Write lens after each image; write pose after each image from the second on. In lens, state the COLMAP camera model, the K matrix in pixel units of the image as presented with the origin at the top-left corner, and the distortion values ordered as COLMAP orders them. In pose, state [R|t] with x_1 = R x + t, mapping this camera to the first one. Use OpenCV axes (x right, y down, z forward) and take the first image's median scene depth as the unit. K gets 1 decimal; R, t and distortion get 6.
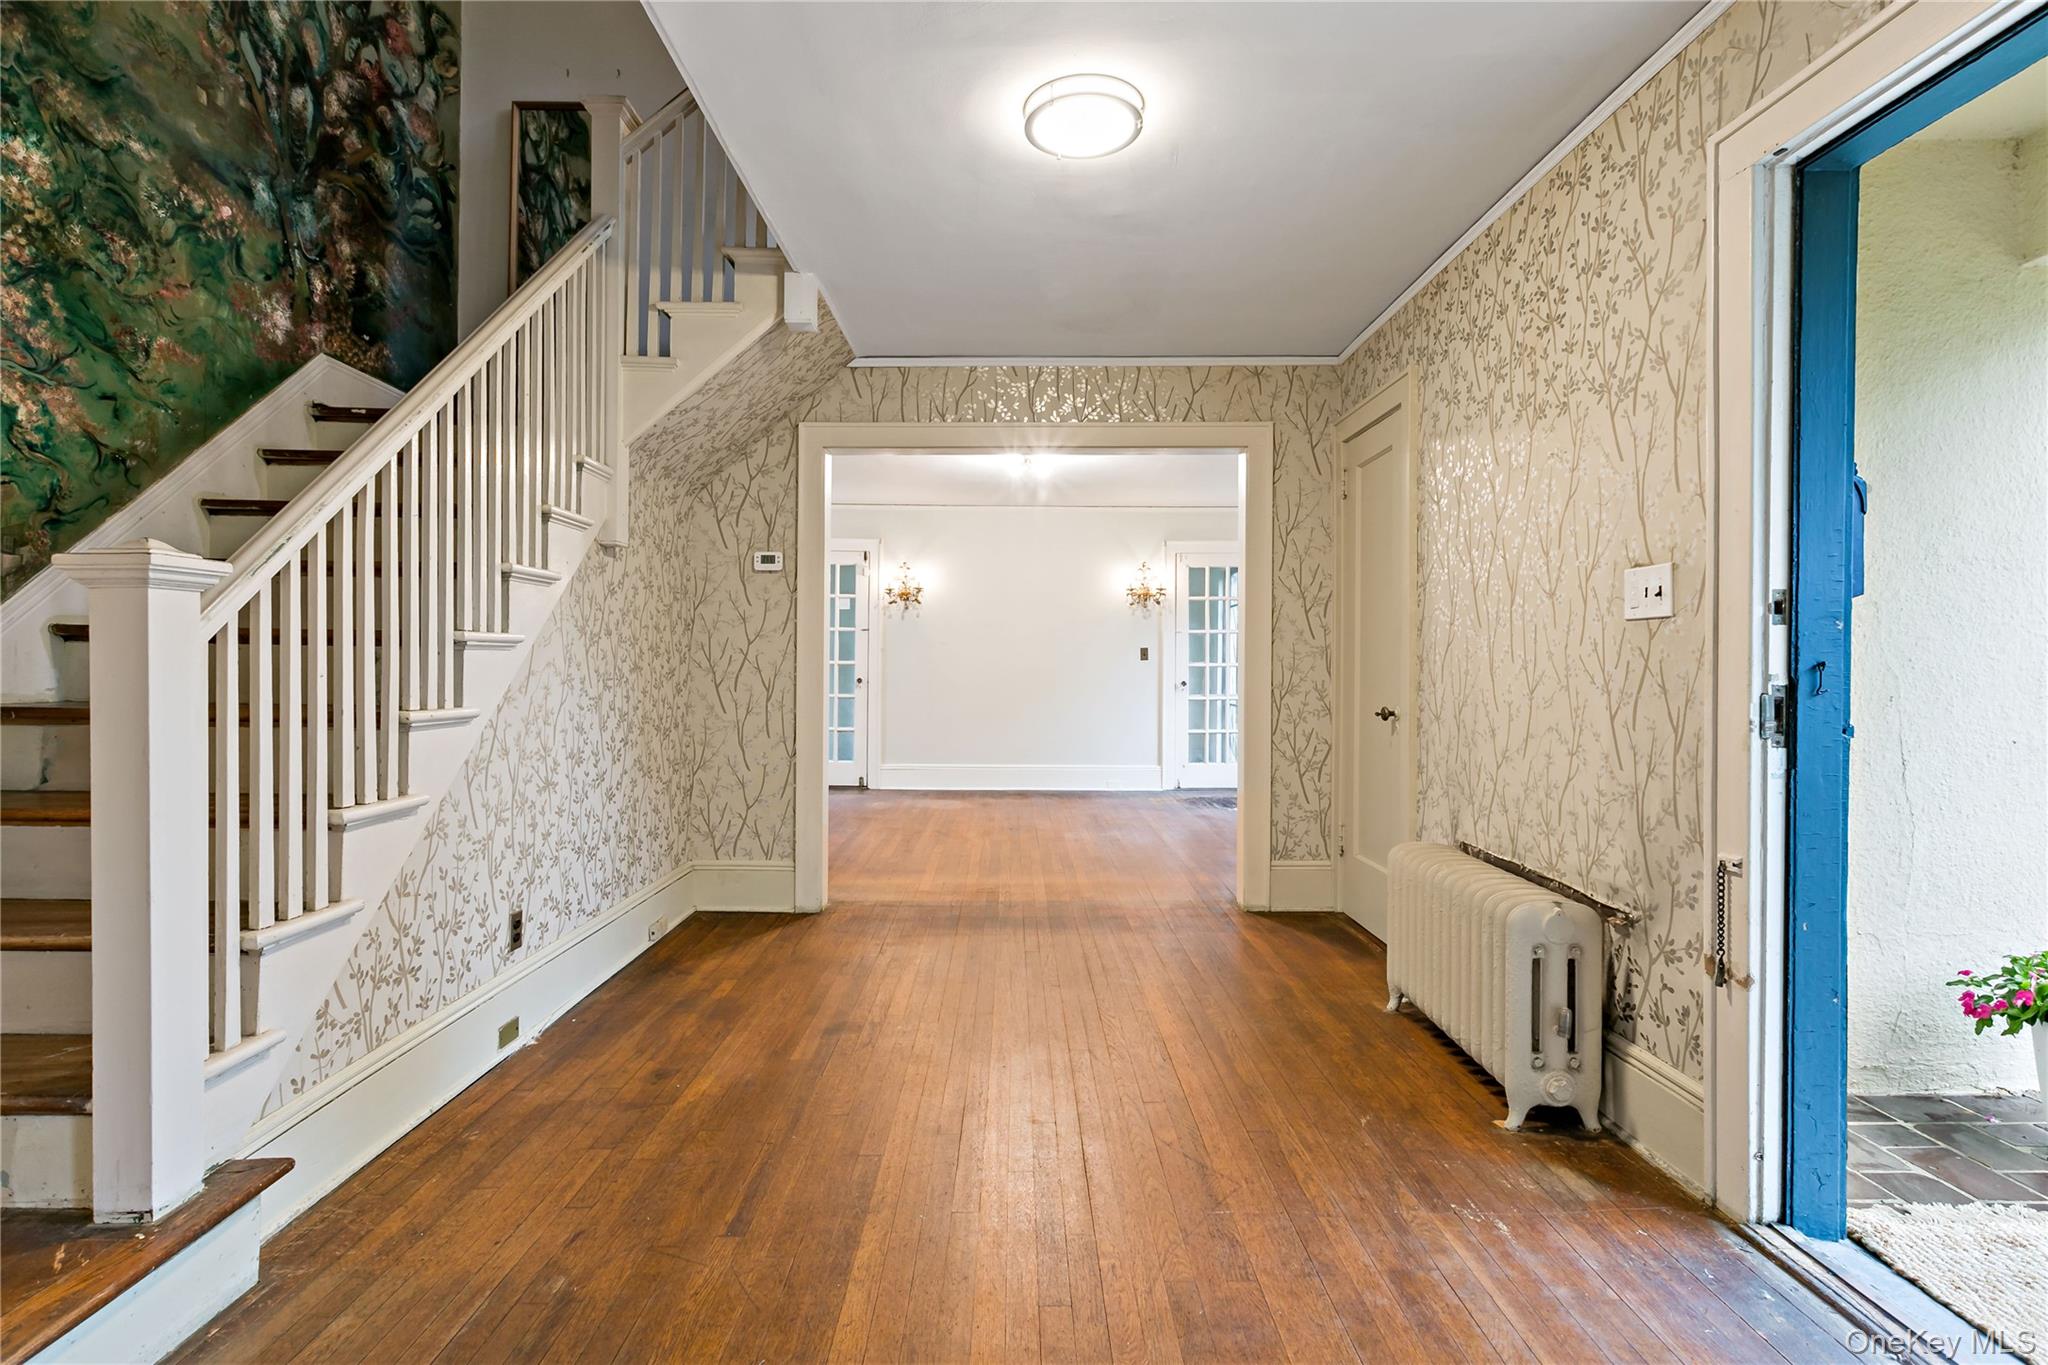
lens RADIAL K [[933.1, 0, 1021.7], [0, 933.1, 671.0], [0, 0, 1]] dist [0.009196, 0.000346]
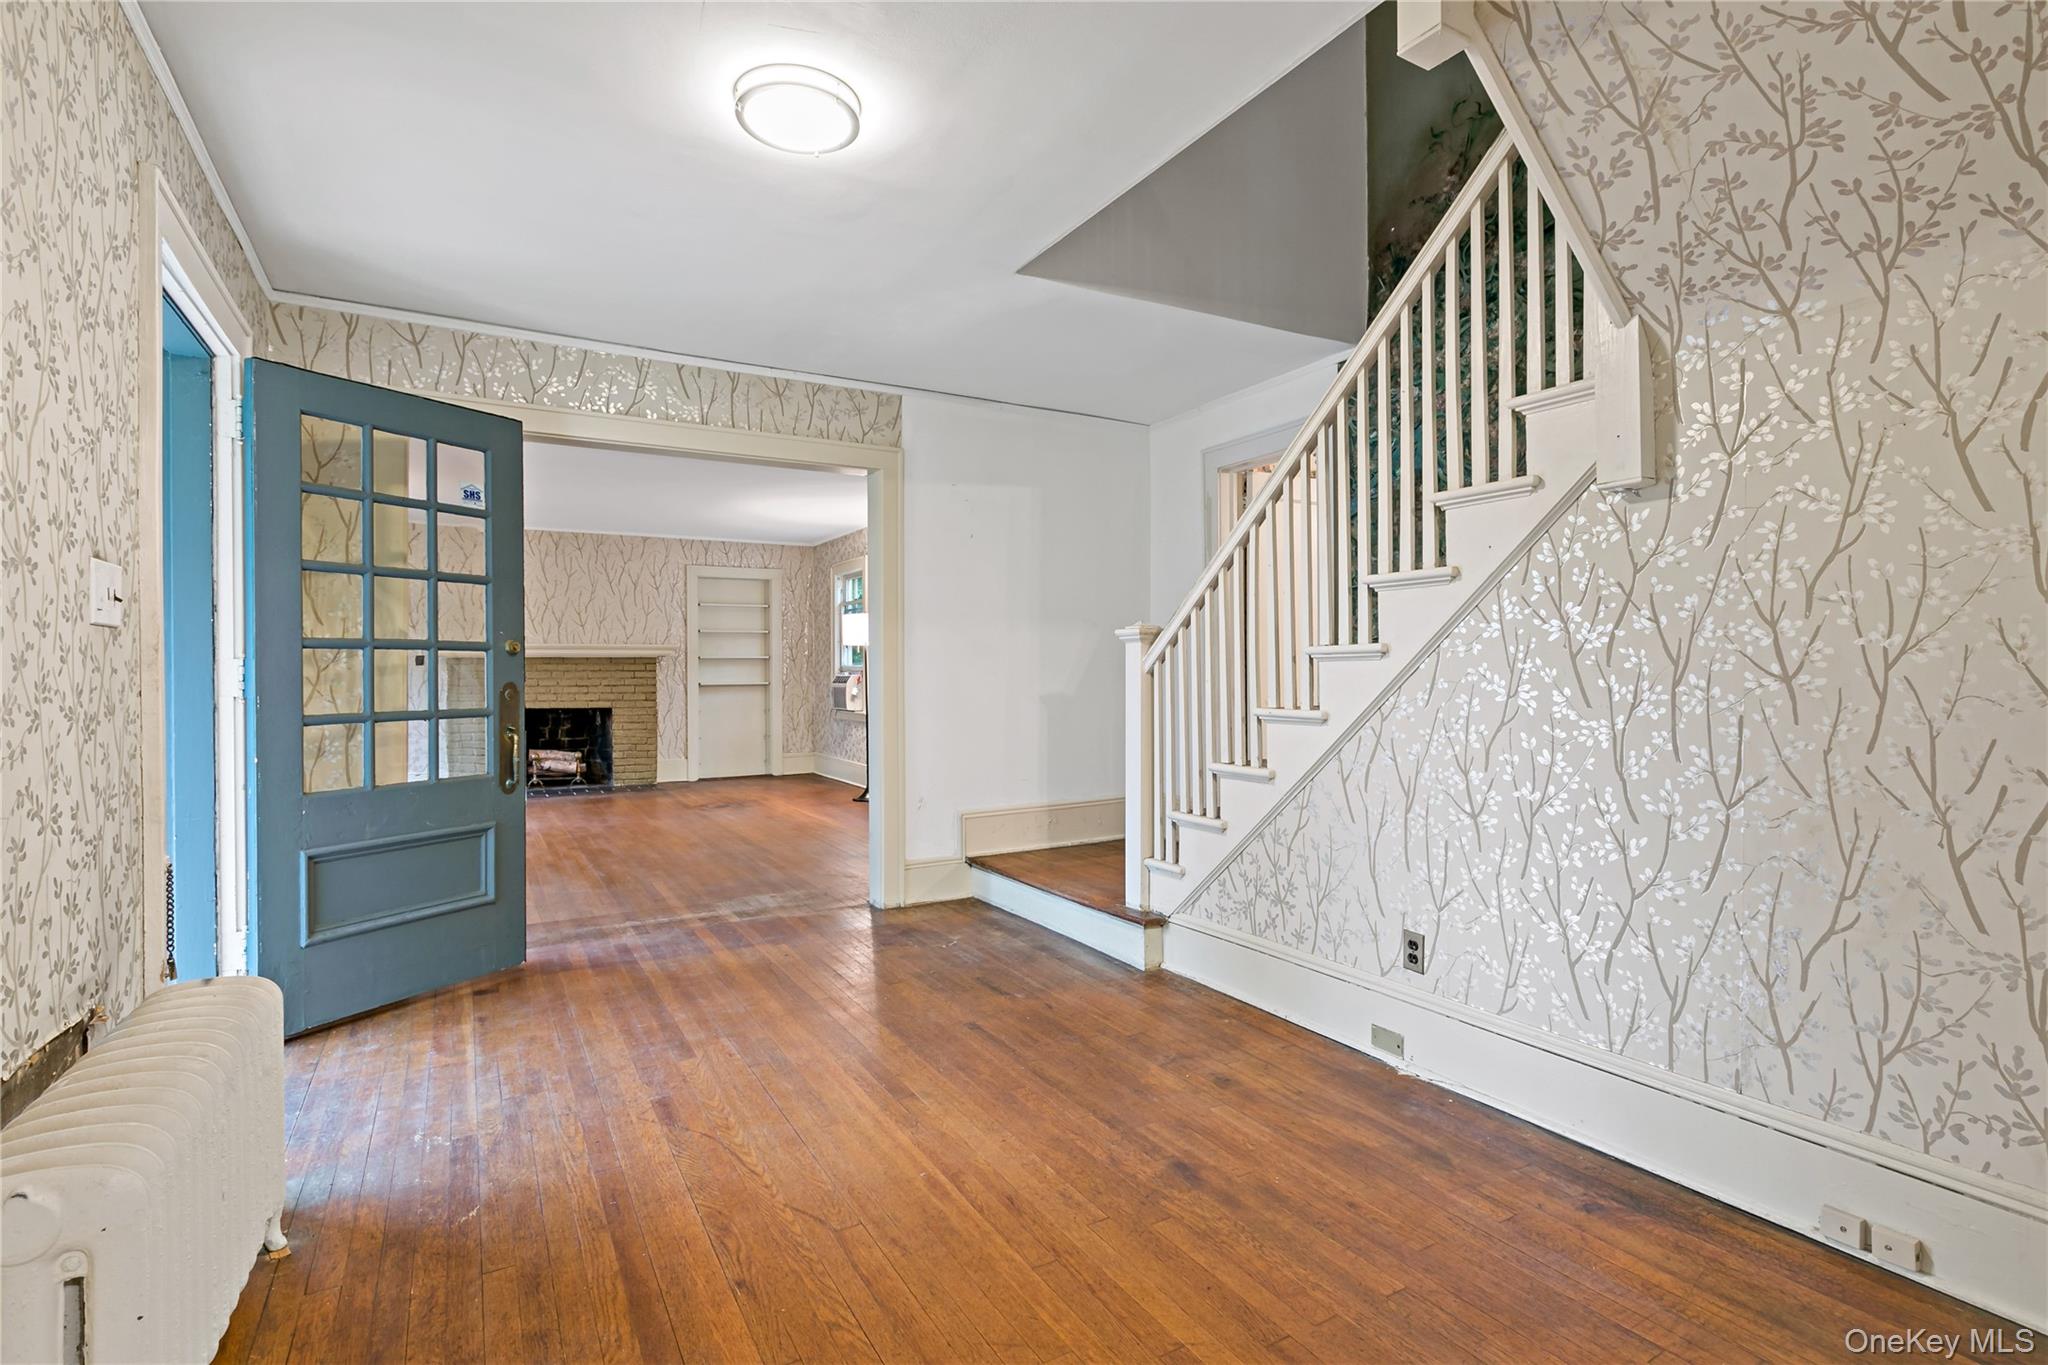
lens RADIAL K [[996.0, 0, 1006.1], [0, 996.0, 705.0], [0, 0, 1]] dist [-0.001163, 0.000233]
pose [[-0.876869, 0.016120, -0.480460, 0.391962], [-0.000066, 0.999434, 0.033652, -0.010755], [0.480730, 0.029540, -0.876371, 2.145194]]
